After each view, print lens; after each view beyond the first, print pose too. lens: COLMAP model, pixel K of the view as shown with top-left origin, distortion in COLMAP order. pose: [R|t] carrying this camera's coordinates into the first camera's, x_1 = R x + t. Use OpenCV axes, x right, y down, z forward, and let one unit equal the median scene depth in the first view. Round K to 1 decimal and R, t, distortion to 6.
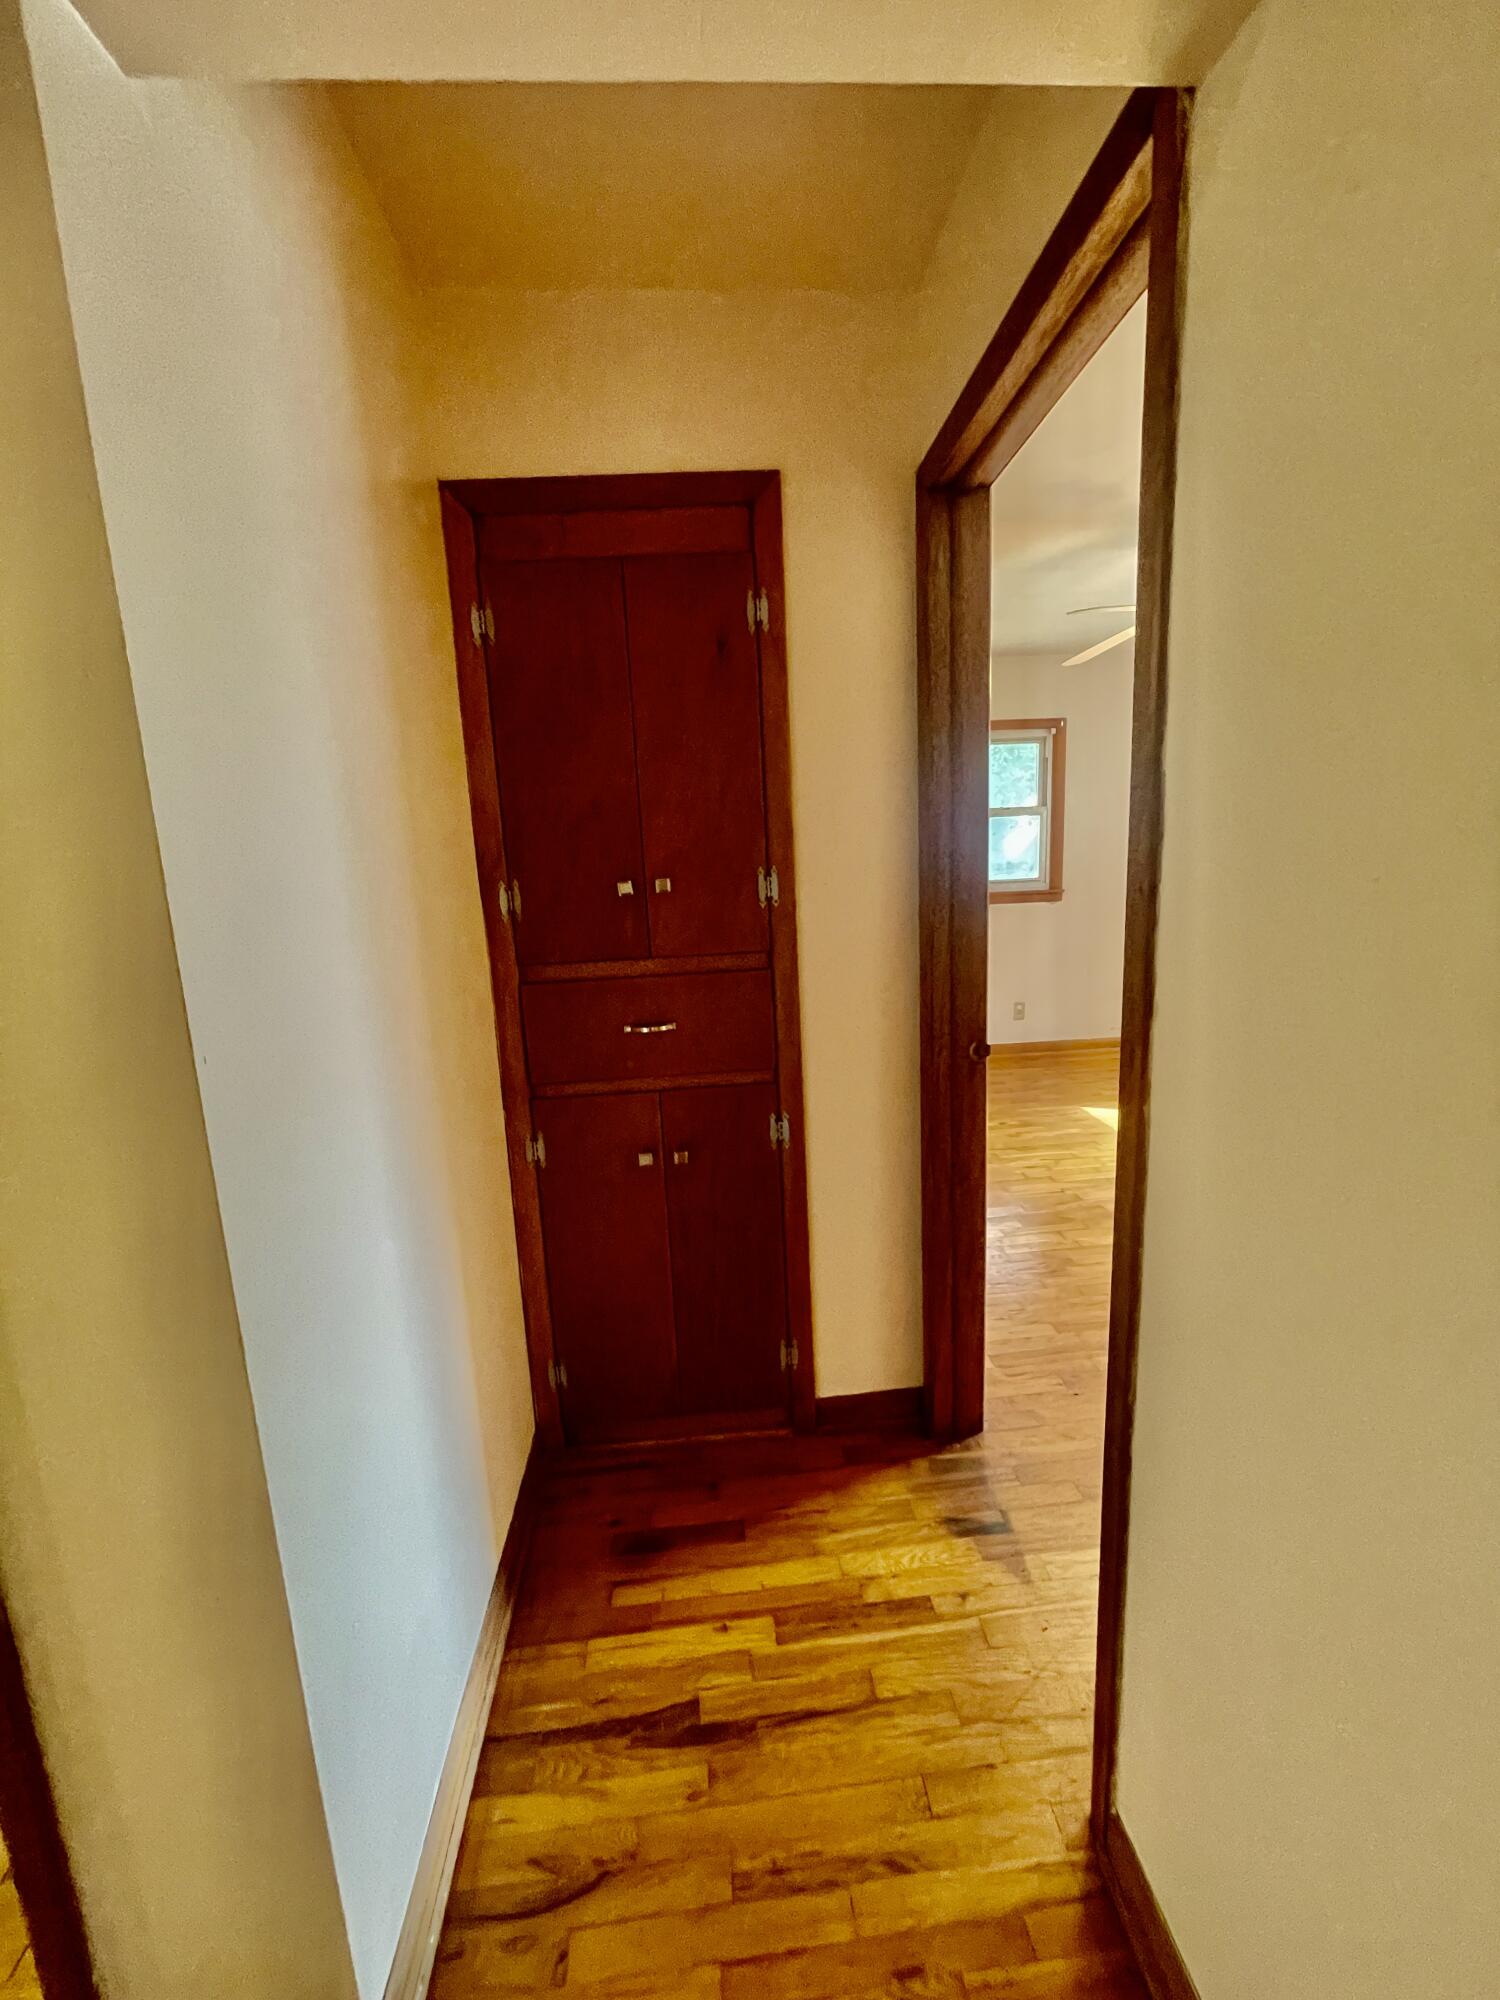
lens RADIAL K [[807.9, 0, 757.7], [0, 807.9, 999.5], [0, 0, 1]] dist [-0.000930, -0.001018]
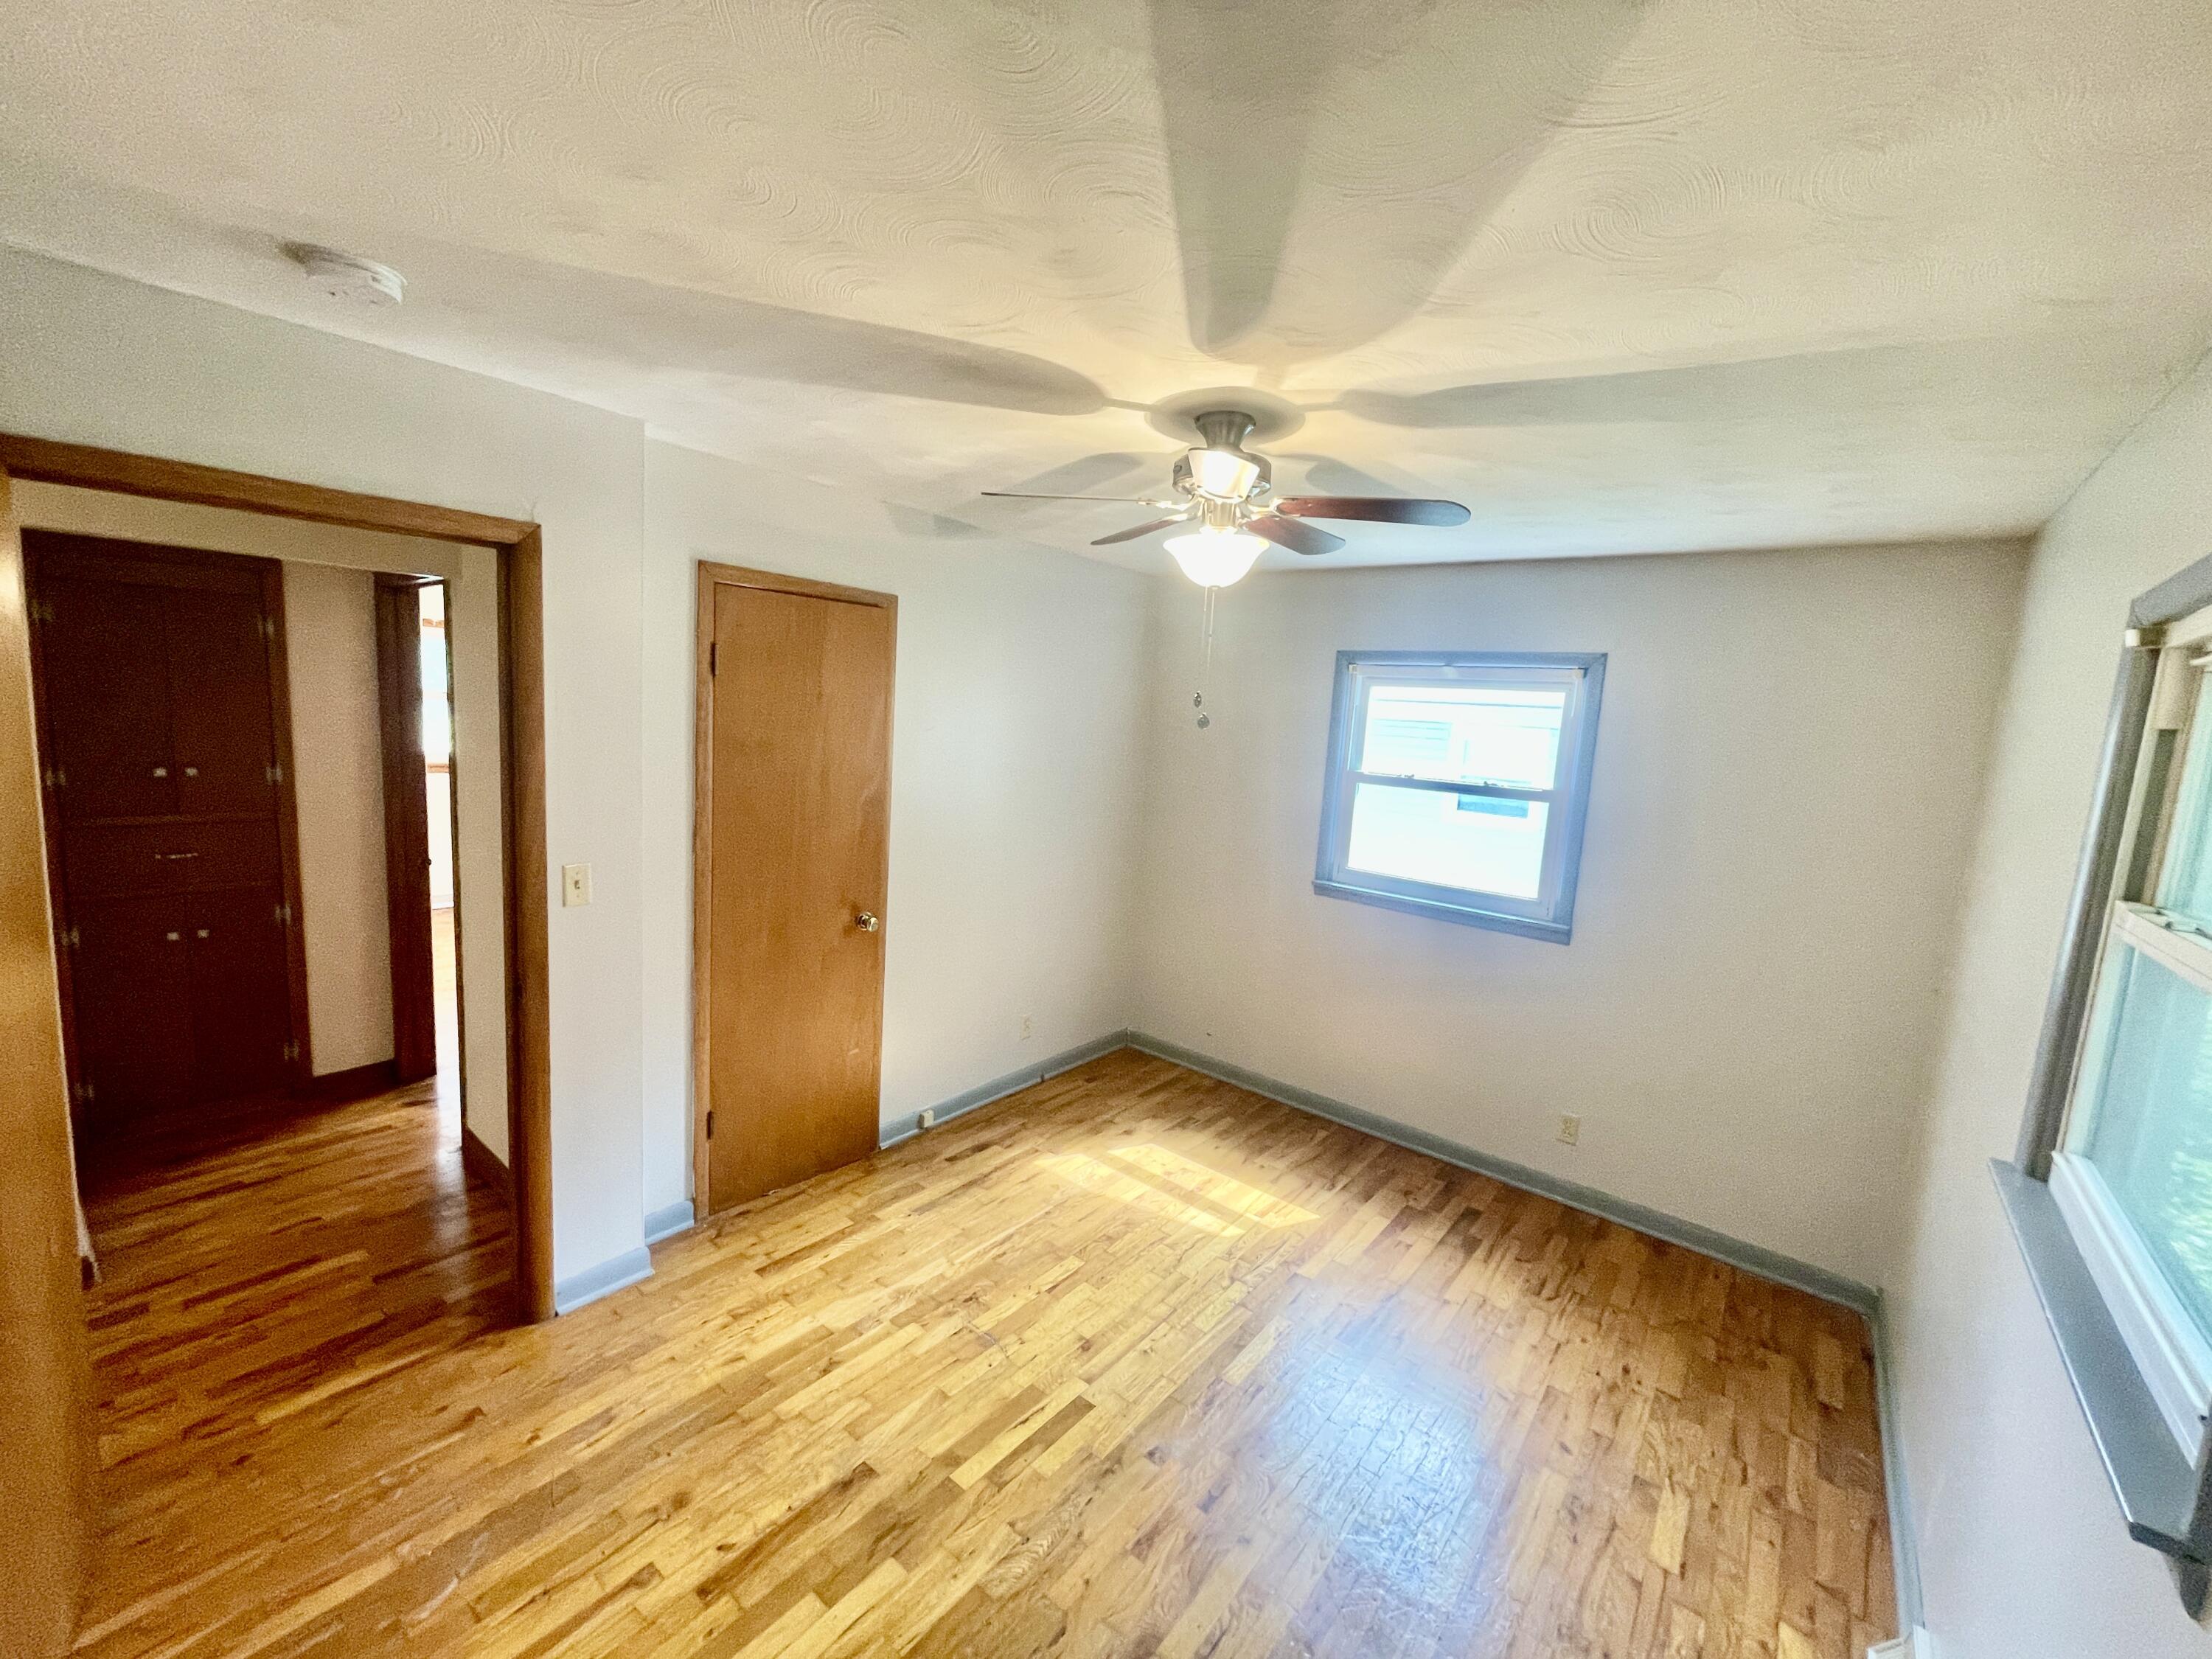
lens RADIAL K [[893.5, 0, 1111.9], [0, 893.5, 831.6], [0, 0, 1]] dist [-0.000930, -0.001018]
pose [[0.674504, -0.009780, 0.738206, -0.192850], [0.036875, 0.999110, -0.020457, 0.095974], [-0.737350, 0.041020, 0.674265, -1.682895]]
